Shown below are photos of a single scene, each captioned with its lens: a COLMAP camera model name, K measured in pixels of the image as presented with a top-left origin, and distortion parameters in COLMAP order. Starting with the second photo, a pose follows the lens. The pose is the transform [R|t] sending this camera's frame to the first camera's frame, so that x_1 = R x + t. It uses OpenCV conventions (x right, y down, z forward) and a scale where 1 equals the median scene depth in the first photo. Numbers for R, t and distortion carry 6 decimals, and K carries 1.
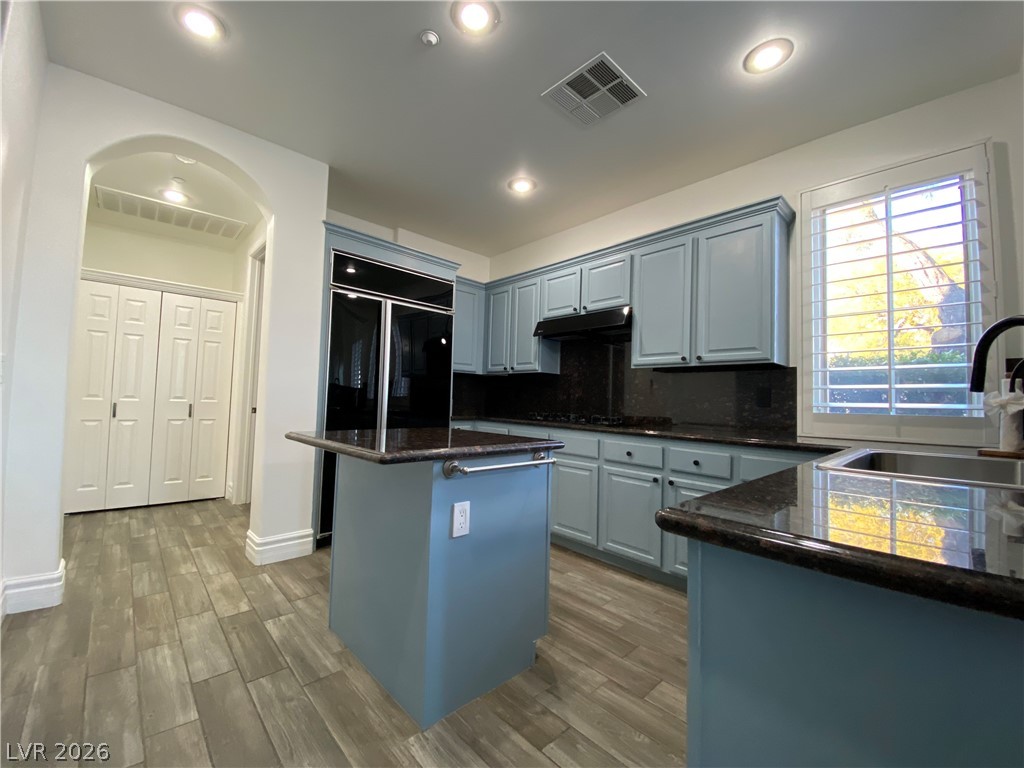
lens RADIAL K [[418.3, 0, 512.0], [0, 418.3, 380.1], [0, 0, 1]] dist [0.003143, -0.003480]
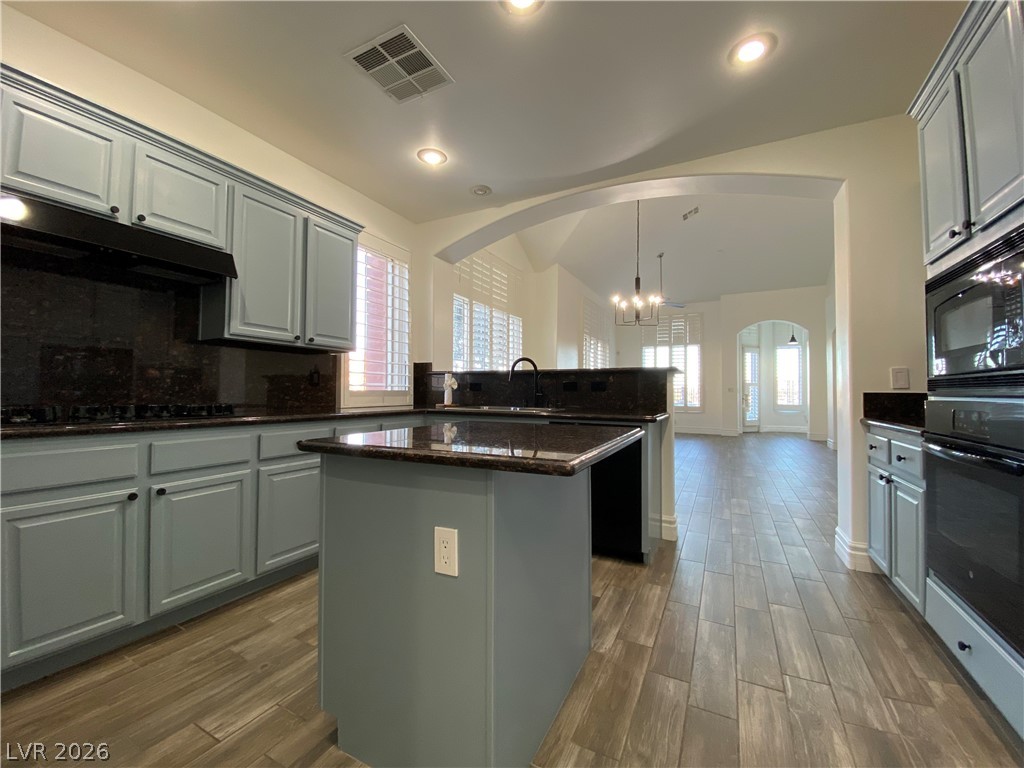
lens RADIAL K [[418.3, 0, 509.5], [0, 418.3, 384.4], [0, 0, 1]] dist [0.003143, -0.003480]
pose [[-0.330482, -0.012395, 0.943731, -0.665561], [-0.058559, 0.998257, -0.007395, 0.034018], [-0.941994, -0.057708, -0.330632, 0.858359]]
